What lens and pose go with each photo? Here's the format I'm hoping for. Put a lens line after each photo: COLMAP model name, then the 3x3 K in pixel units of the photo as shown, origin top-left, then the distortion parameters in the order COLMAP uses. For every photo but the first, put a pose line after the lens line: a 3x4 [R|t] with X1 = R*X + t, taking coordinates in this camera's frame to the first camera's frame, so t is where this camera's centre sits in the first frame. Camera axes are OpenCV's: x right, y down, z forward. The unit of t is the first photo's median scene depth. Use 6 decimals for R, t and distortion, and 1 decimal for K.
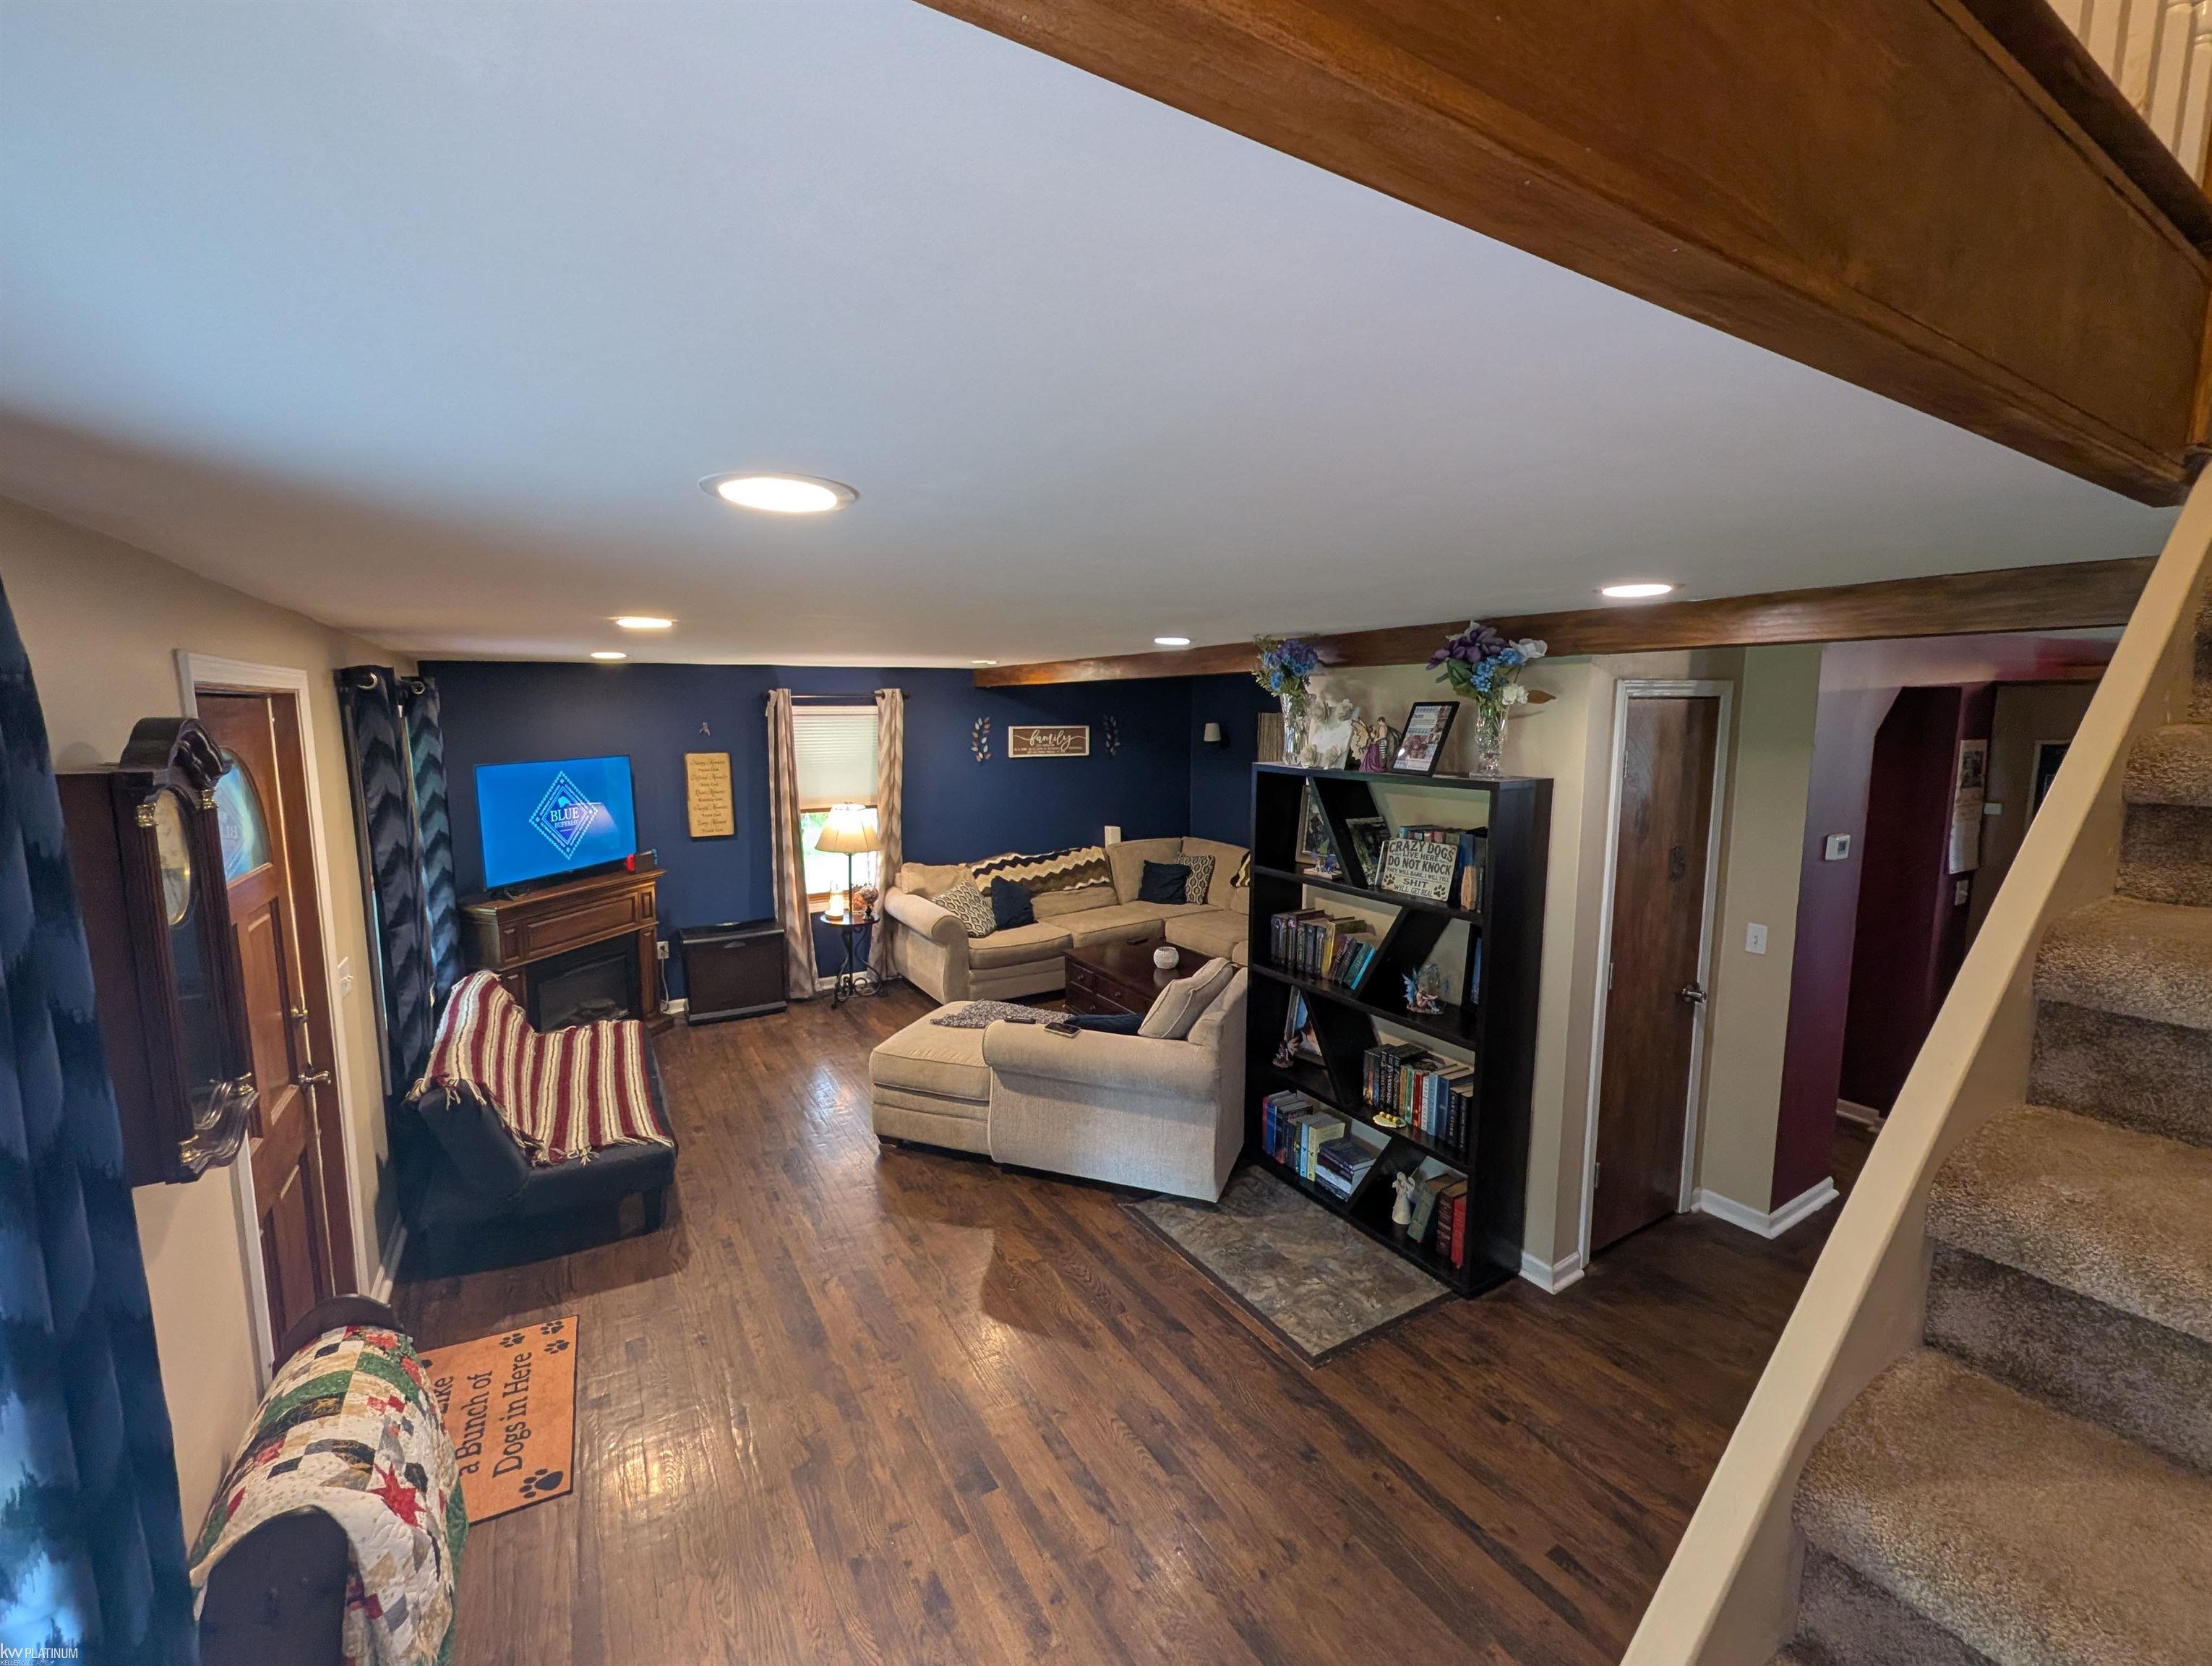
lens RADIAL K [[914.9, 0, 1101.2], [0, 914.9, 828.0], [0, 0, 1]] dist [0.001707, -0.000834]
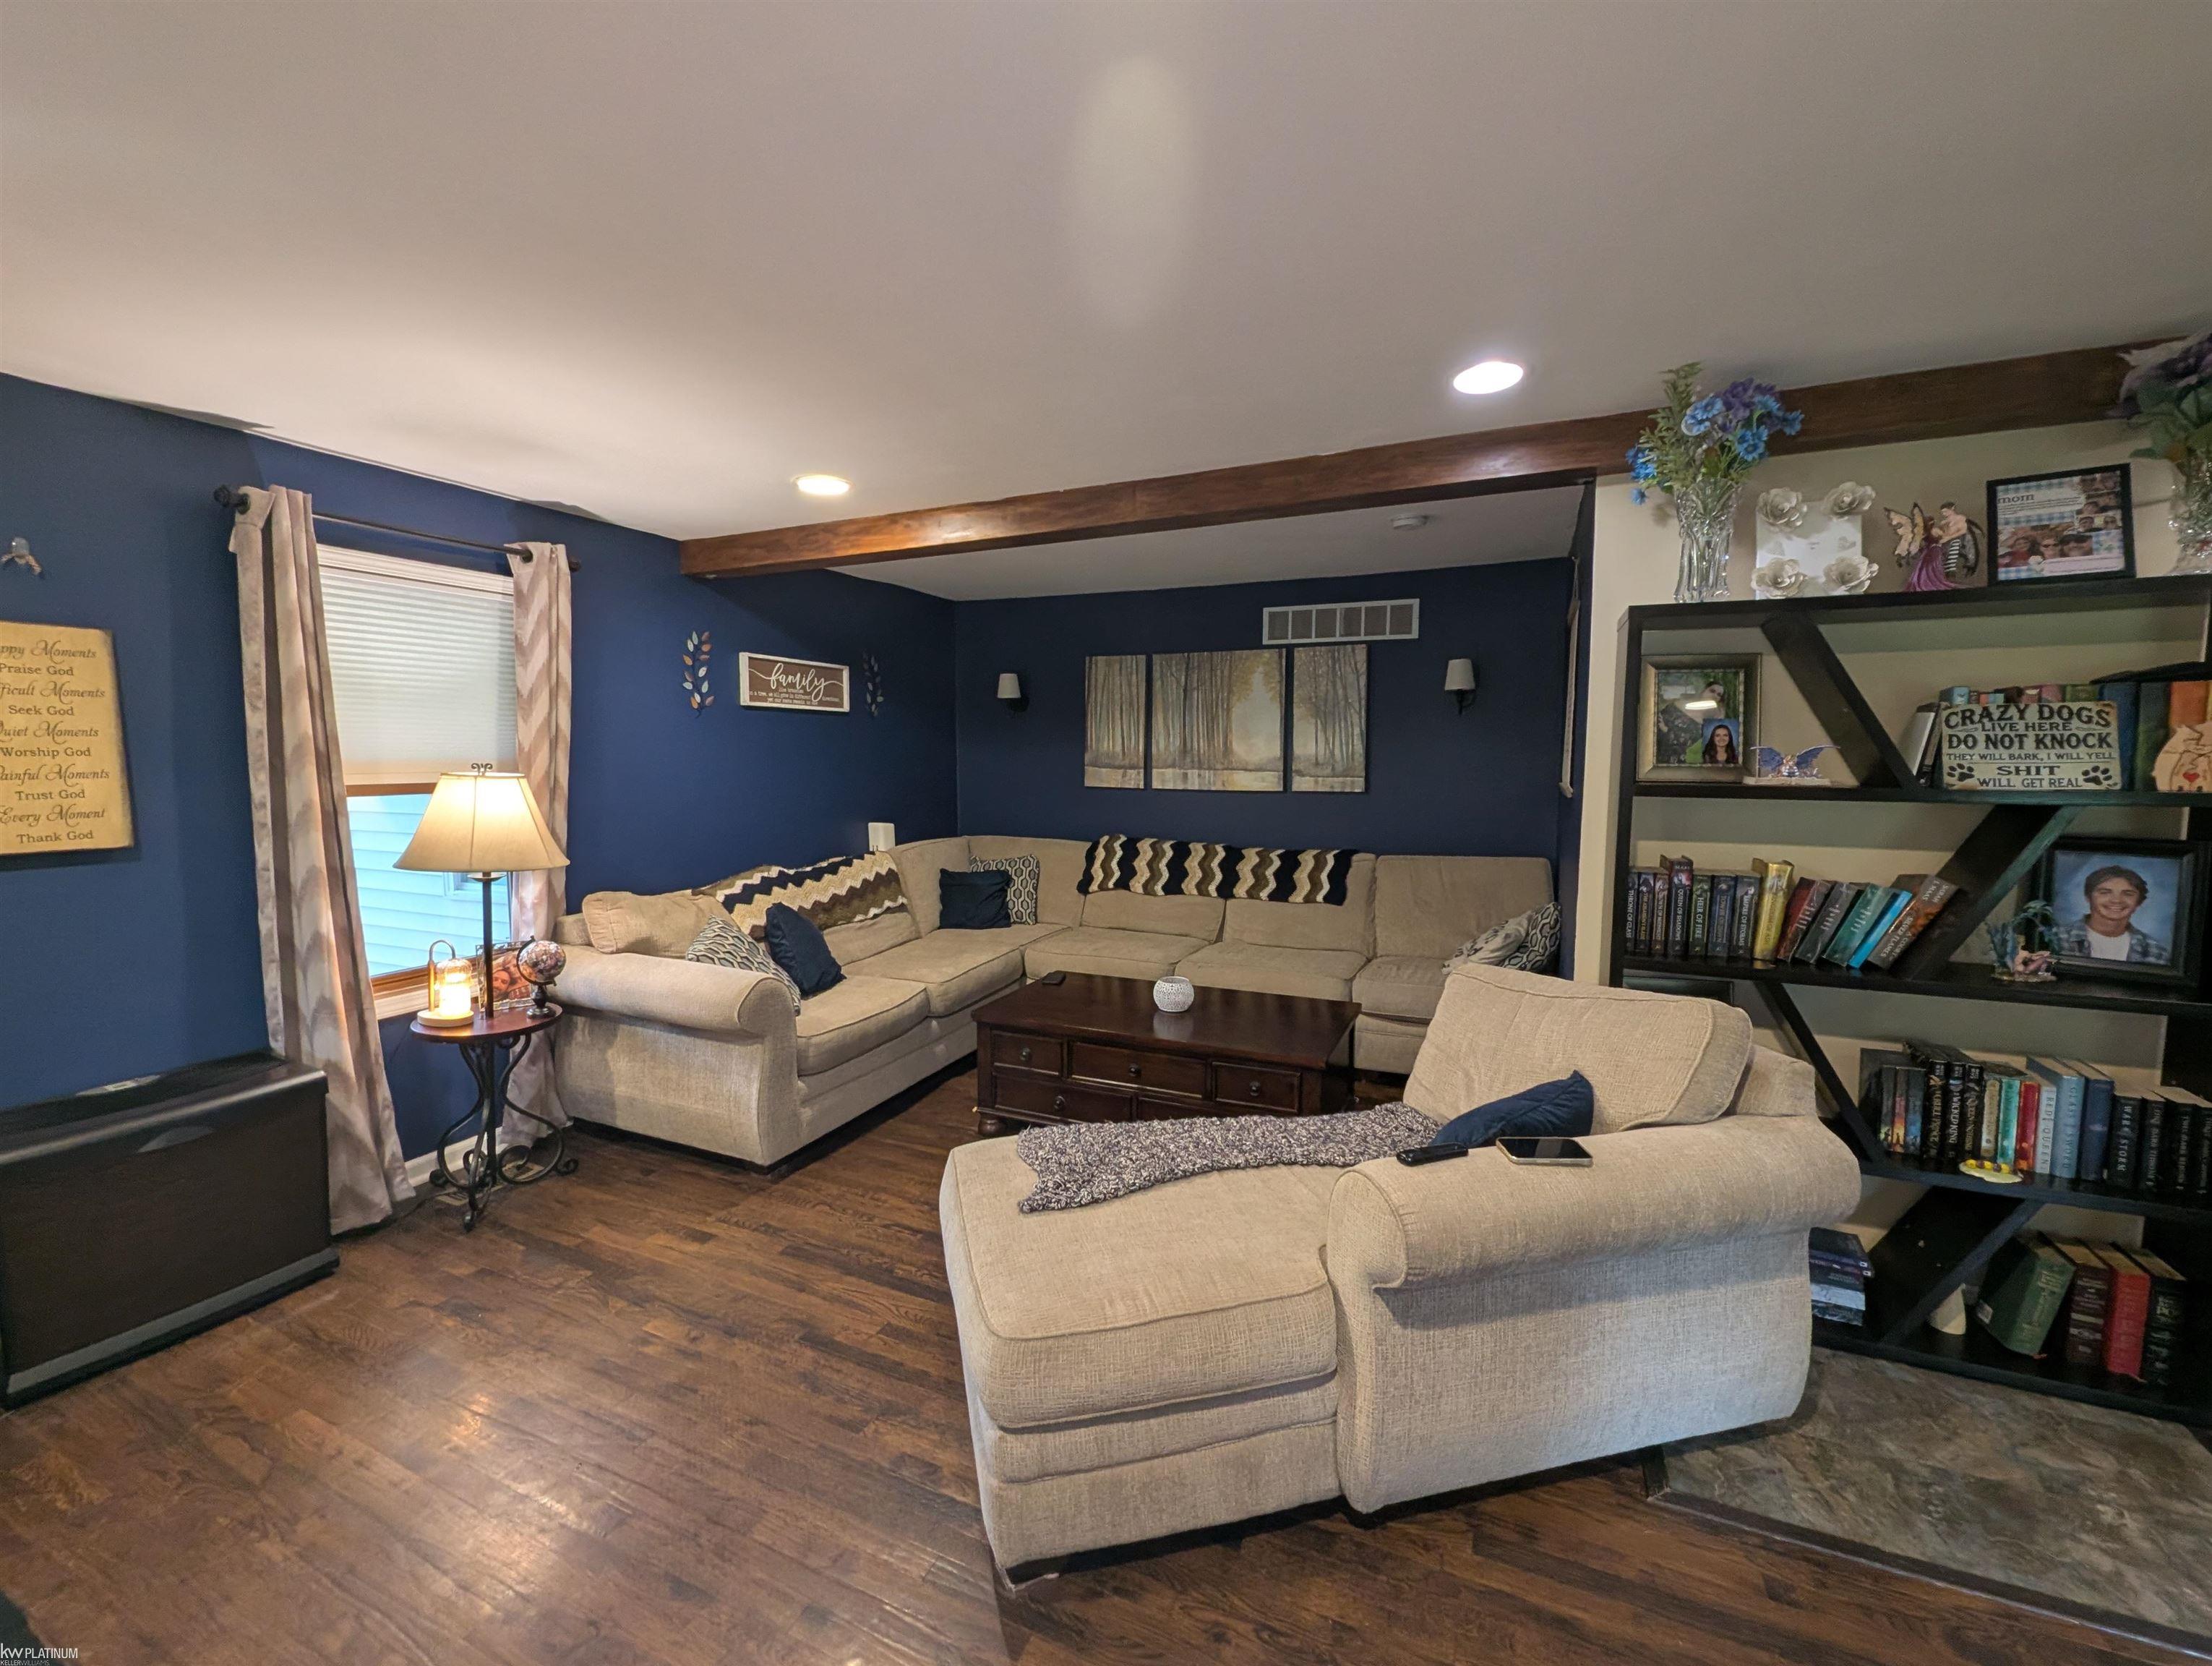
lens RADIAL K [[914.9, 0, 1101.2], [0, 914.9, 828.0], [0, 0, 1]] dist [0.001707, -0.000834]
pose [[0.828390, -0.043174, 0.558485, -0.265877], [0.070514, 0.997131, -0.027508, 0.036933], [-0.555696, 0.062168, 0.829058, 0.434222]]
